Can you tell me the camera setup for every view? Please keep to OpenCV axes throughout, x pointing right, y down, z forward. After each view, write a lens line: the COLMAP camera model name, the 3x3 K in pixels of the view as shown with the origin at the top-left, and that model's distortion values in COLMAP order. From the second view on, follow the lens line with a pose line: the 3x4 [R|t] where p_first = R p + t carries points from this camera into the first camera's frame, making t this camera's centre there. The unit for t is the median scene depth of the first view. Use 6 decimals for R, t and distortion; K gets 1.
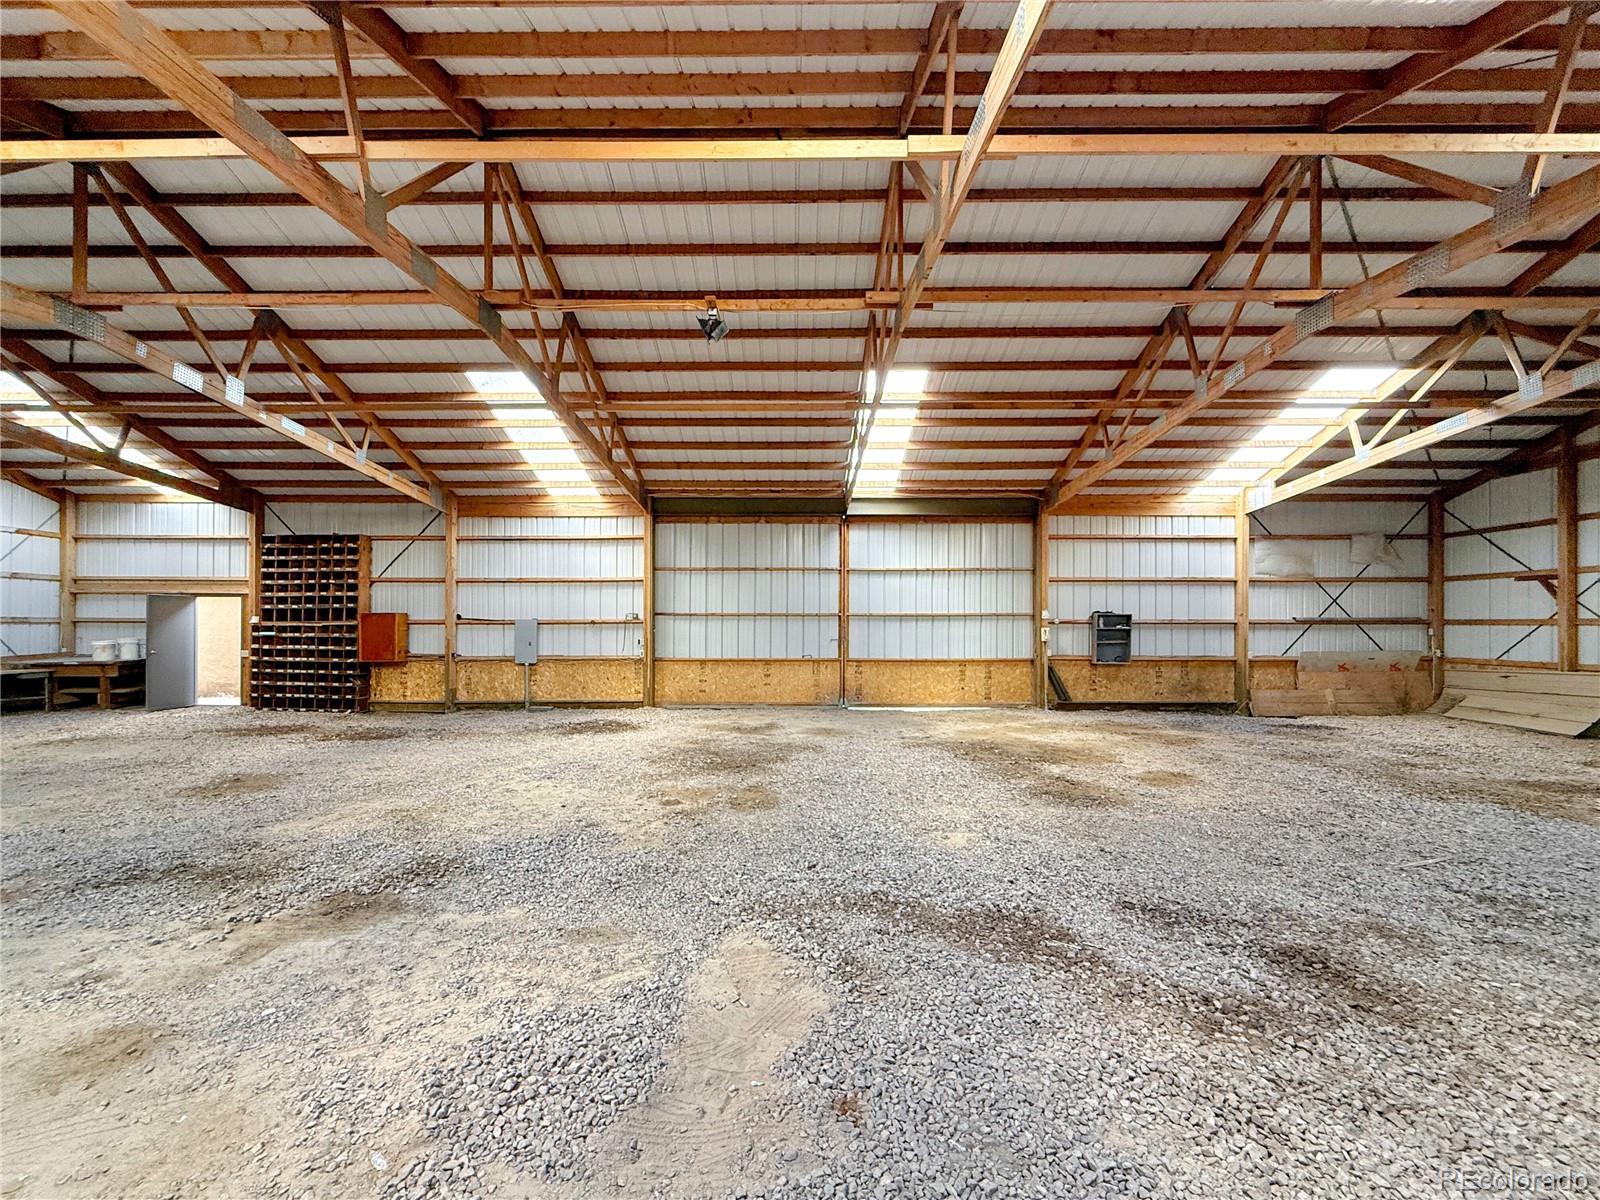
lens RADIAL K [[630.2, 0, 777.5], [0, 630.2, 619.7], [0, 0, 1]] dist [0.006103, -0.003519]
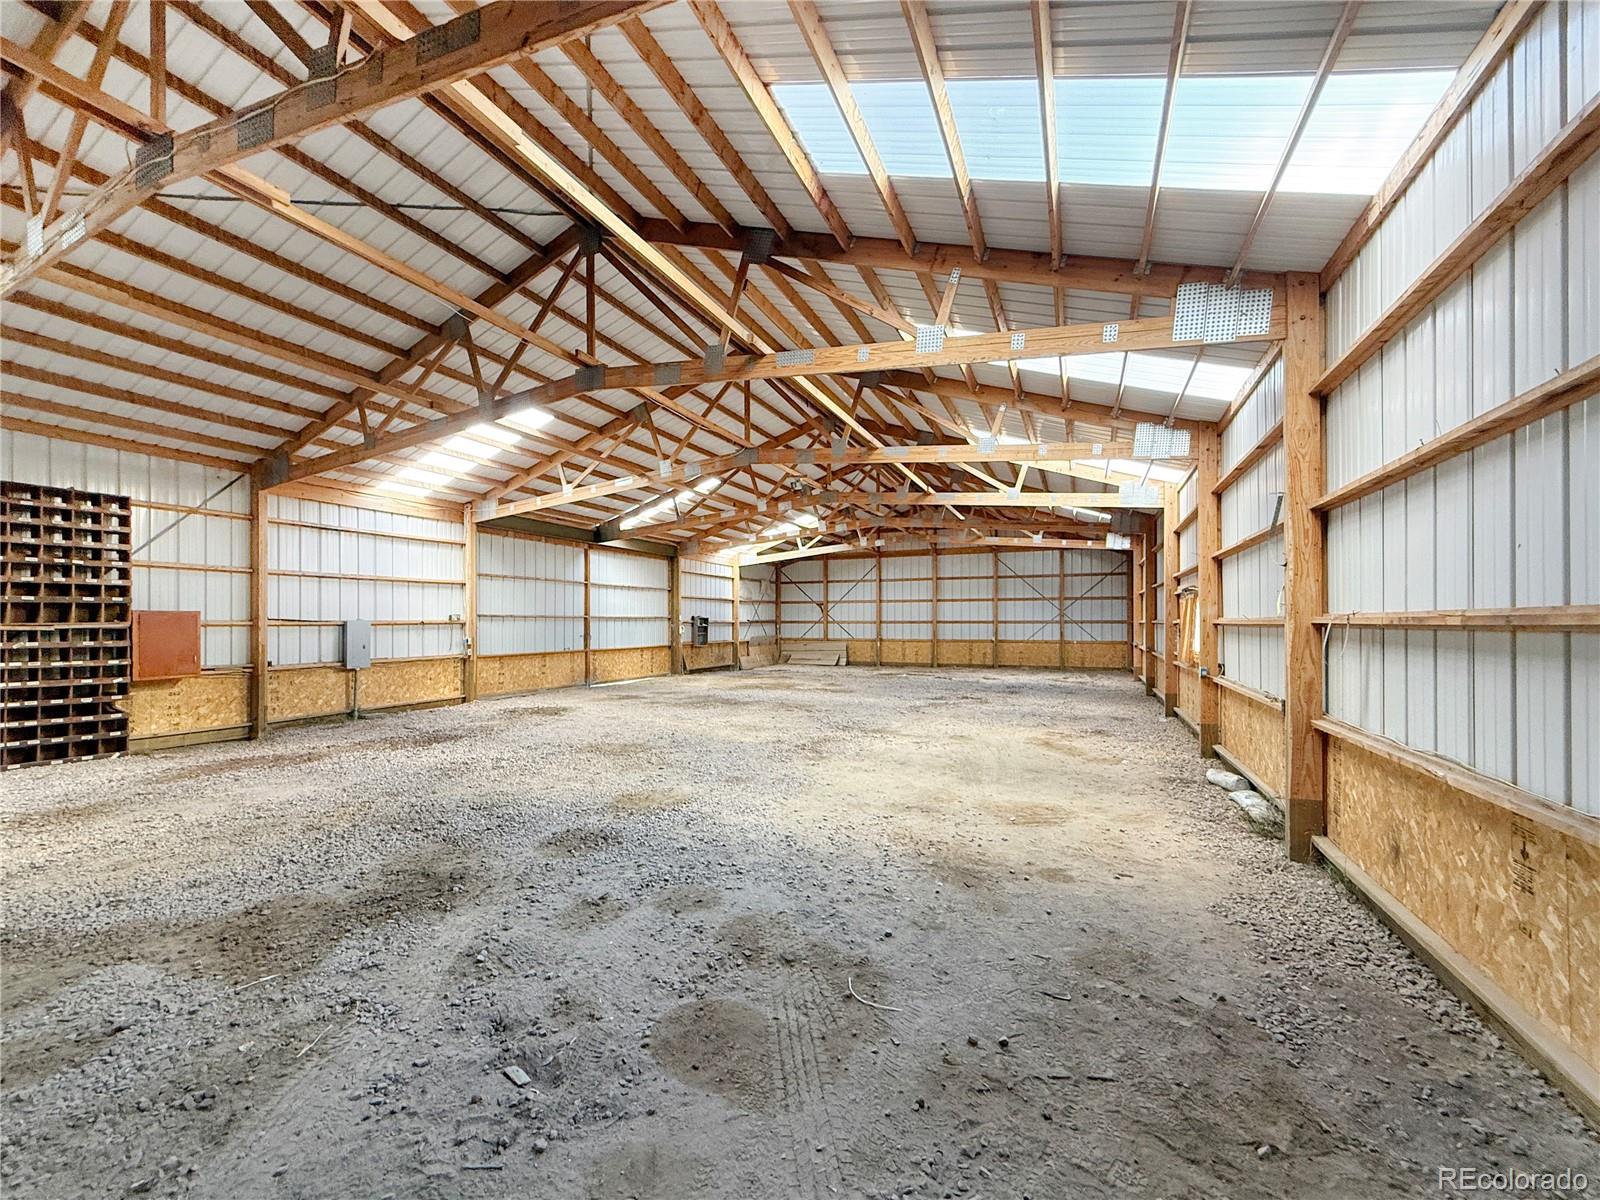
lens RADIAL K [[668.0, 0, 775.1], [0, 668.0, 620.7], [0, 0, 1]] dist [0.018057, -0.000495]
pose [[0.412152, 0.000353, 0.911115, -1.029751], [-0.005827, 0.999980, 0.002249, -0.005477], [-0.911096, -0.006236, 0.412146, 0.053876]]
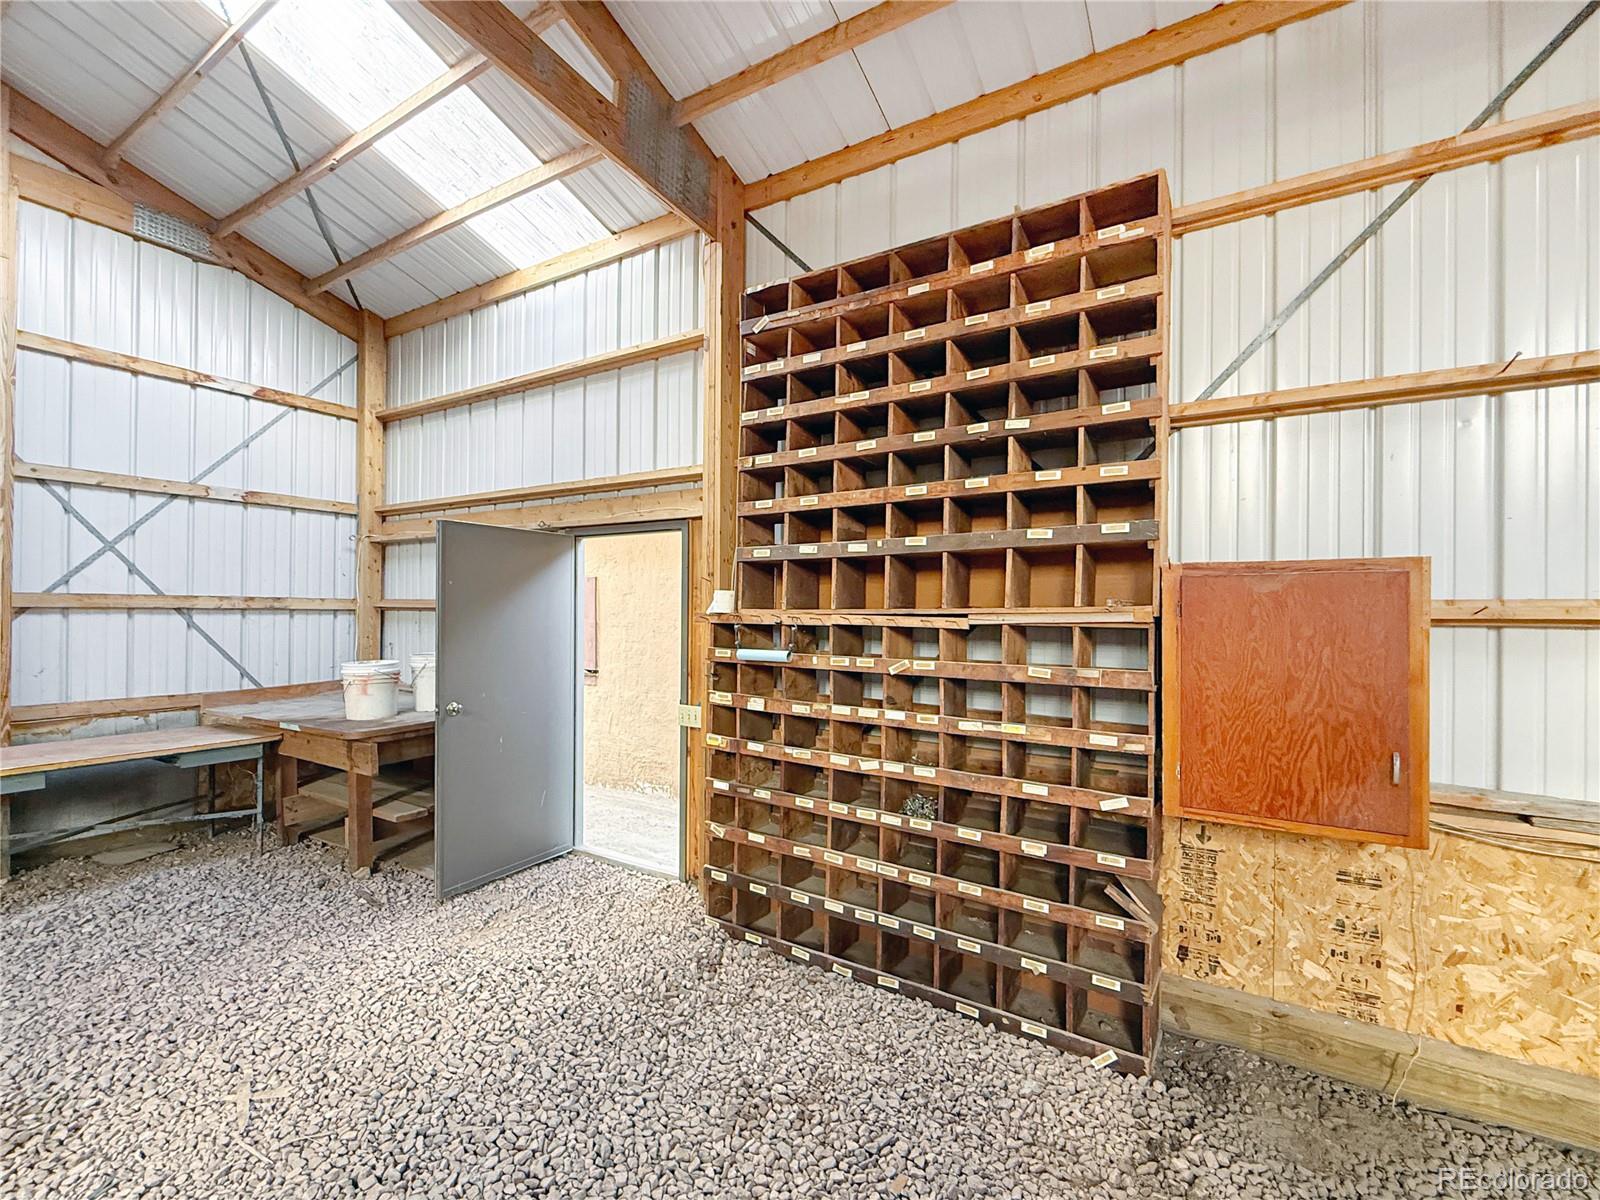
lens RADIAL K [[705.9, 0, 778.9], [0, 705.9, 611.6], [0, 0, 1]] dist [0.005207, -0.000011]
pose [[0.859700, 0.001342, -0.510798, -0.641125], [-0.003774, 0.999986, -0.003724, 0.005023], [0.510786, 0.005130, 0.859693, 0.738396]]
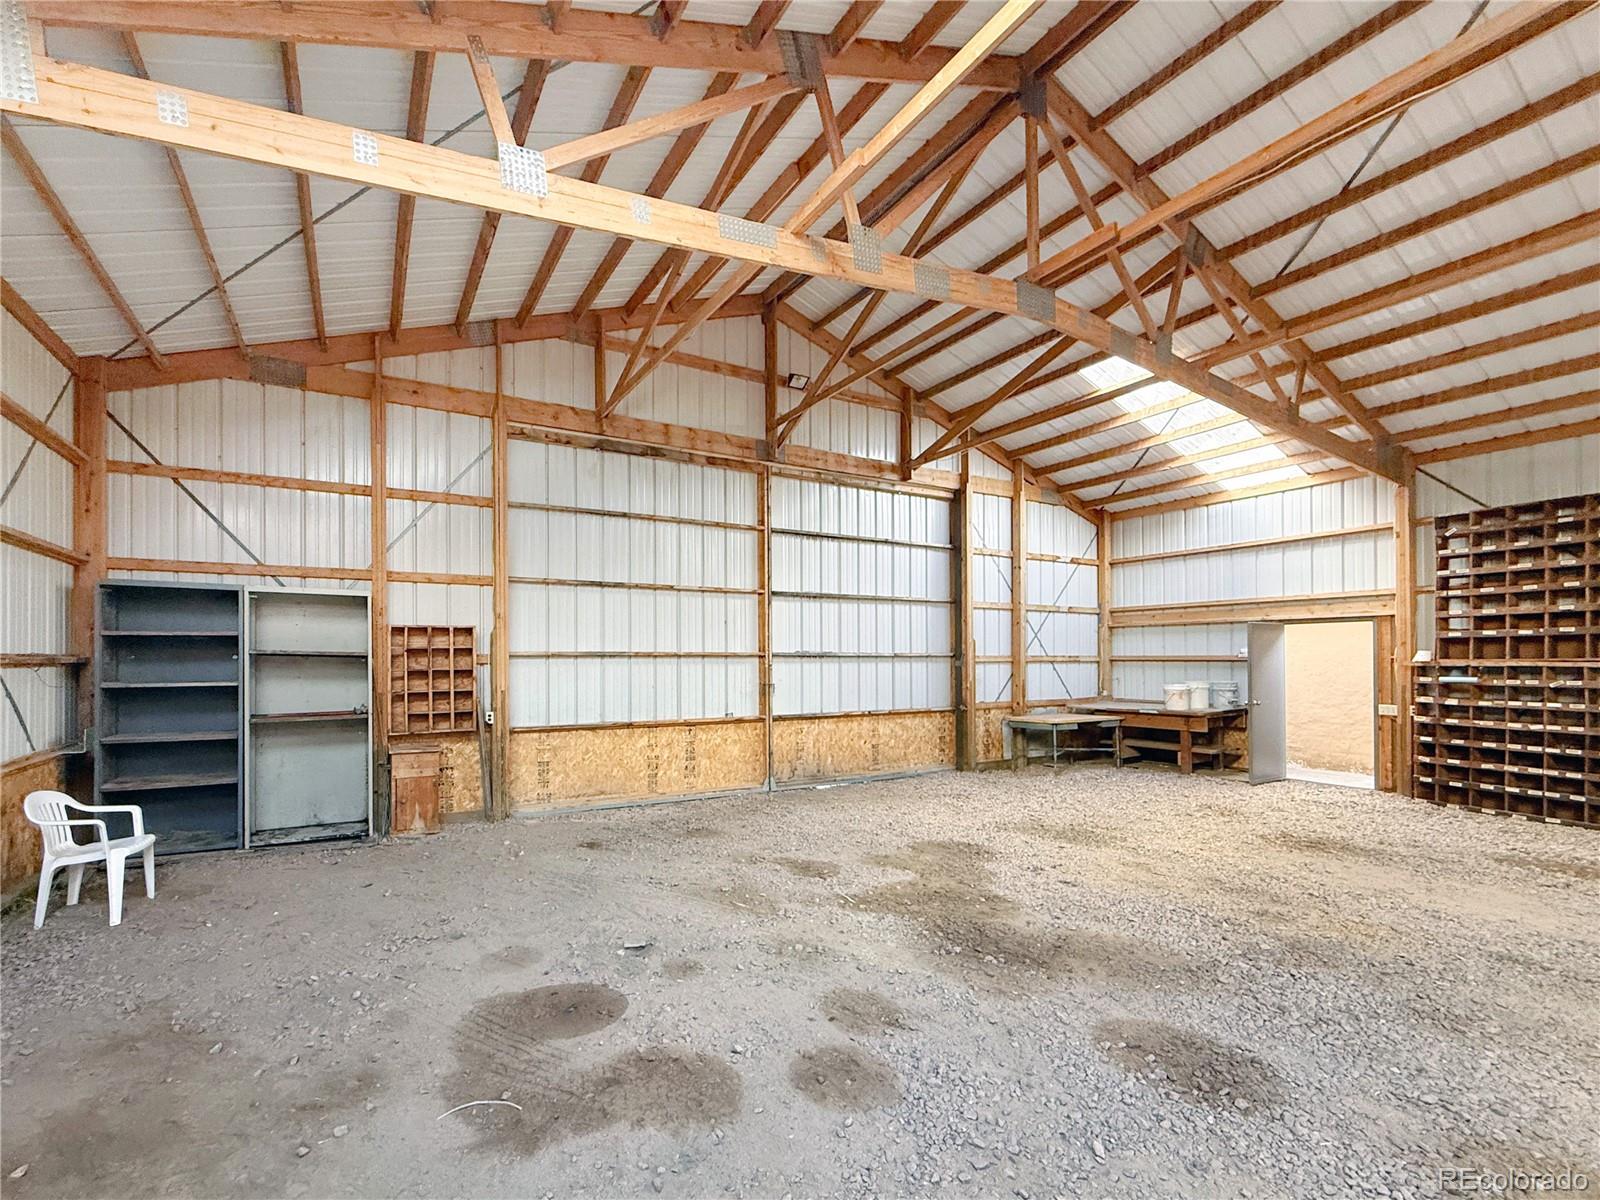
lens RADIAL K [[679.3, 0, 713.0], [0, 679.3, 653.8], [0, 0, 1]] dist [-0.002632, 0.000547]
pose [[0.471160, -0.012823, -0.881954, -0.566433], [0.009086, 0.999912, -0.009684, -0.002321], [0.882001, -0.003451, 0.471235, 0.089409]]
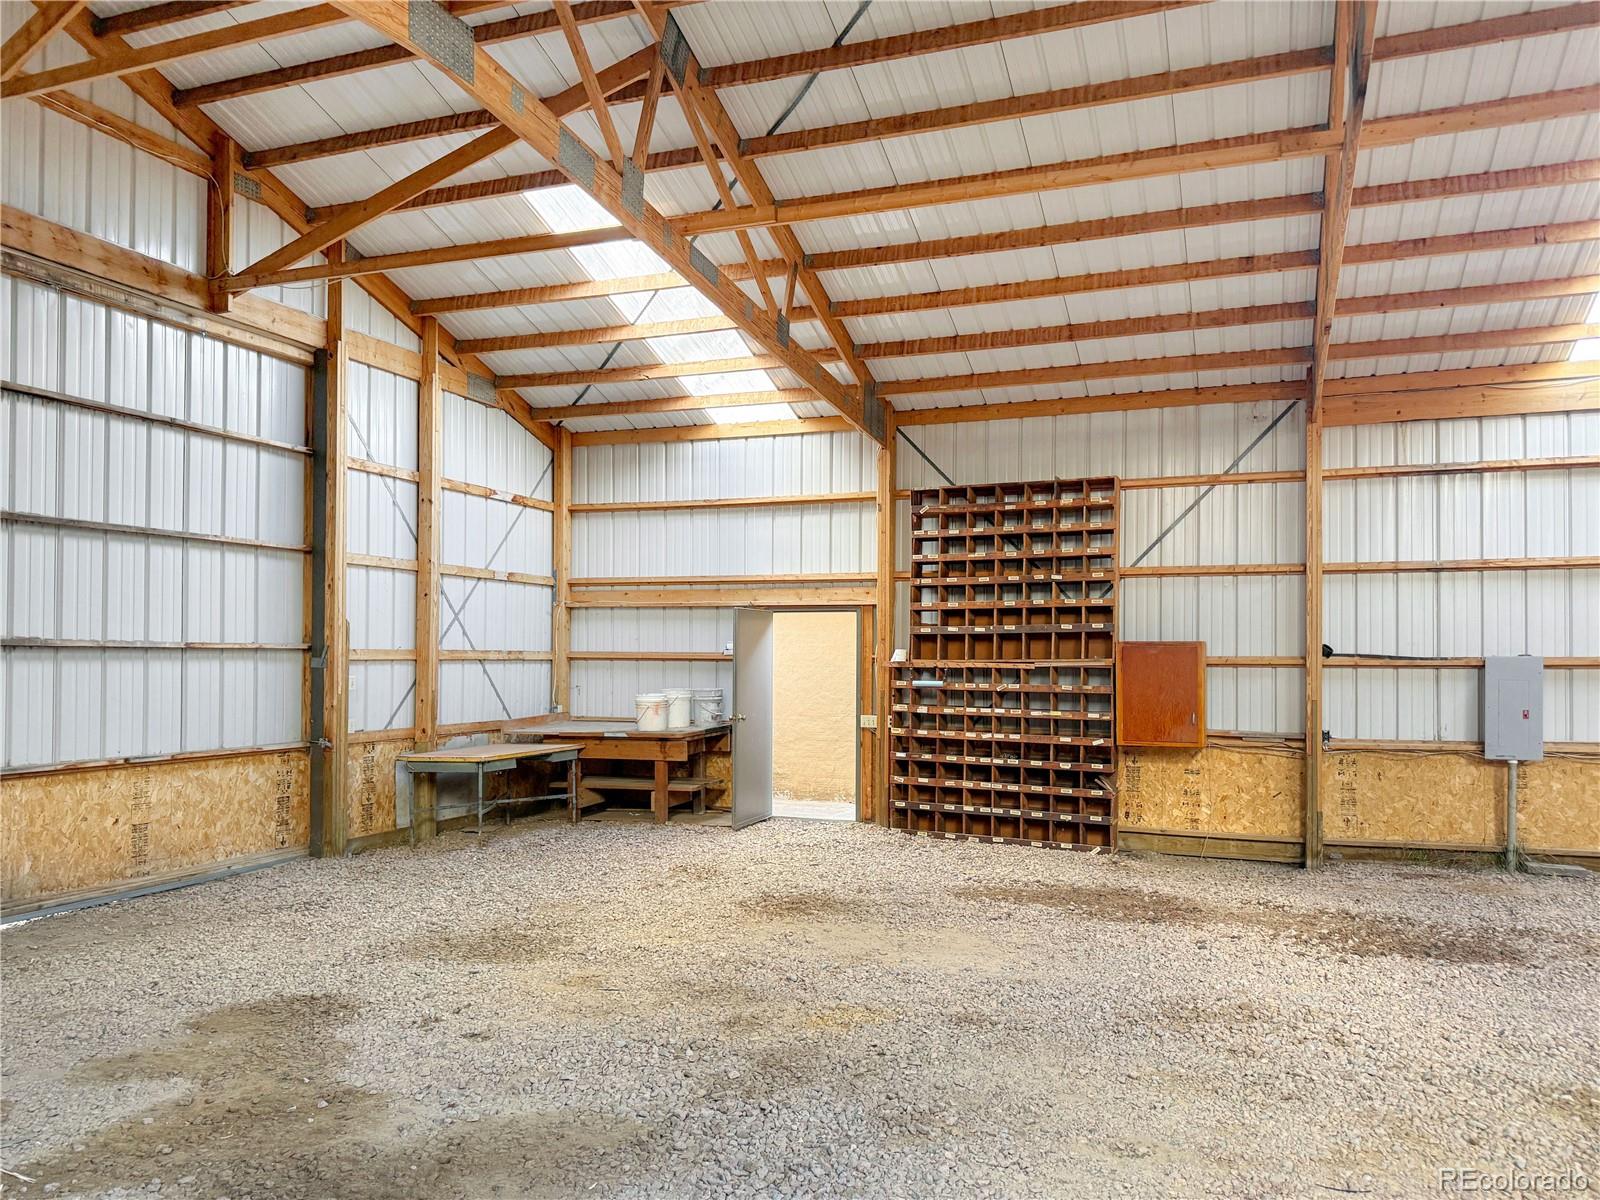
lens RADIAL K [[1131.4, 0, 830.0], [0, 1131.4, 643.6], [0, 0, 1]] dist [0.066774, -0.081578]
pose [[0.944579, -0.002737, -0.328273, -0.575133], [0.000059, 0.999967, -0.008168, -0.002416], [0.328284, 0.007696, 0.944548, 0.125899]]
